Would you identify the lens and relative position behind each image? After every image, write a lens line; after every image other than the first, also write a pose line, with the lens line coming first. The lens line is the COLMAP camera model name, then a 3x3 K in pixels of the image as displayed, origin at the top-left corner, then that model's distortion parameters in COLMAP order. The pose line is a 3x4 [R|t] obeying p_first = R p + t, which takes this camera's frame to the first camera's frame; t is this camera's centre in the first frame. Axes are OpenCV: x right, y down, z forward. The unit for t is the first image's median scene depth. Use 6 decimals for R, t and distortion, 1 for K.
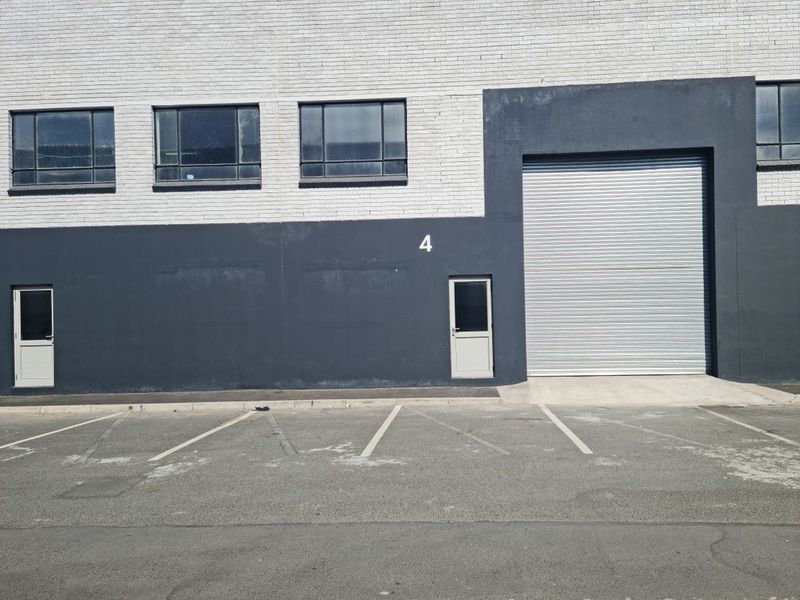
lens RADIAL K [[629.9, 0, 426.9], [0, 629.9, 320.7], [0, 0, 1]] dist [0.103778, 0.000899]
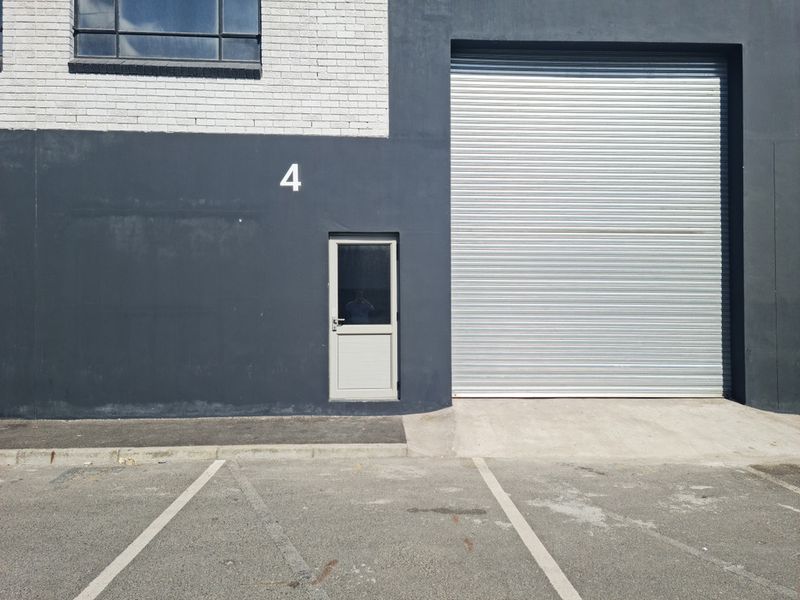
lens RADIAL K [[631.3, 0, 400.0], [0, 631.3, 300.0], [0, 0, 1]] dist [-0.002039, -0.183657]
pose [[0.995854, 0.022497, 0.088138, 0.052600], [-0.021627, 0.999708, -0.010814, -0.001124], [-0.088356, 0.008863, 0.996050, 0.398490]]
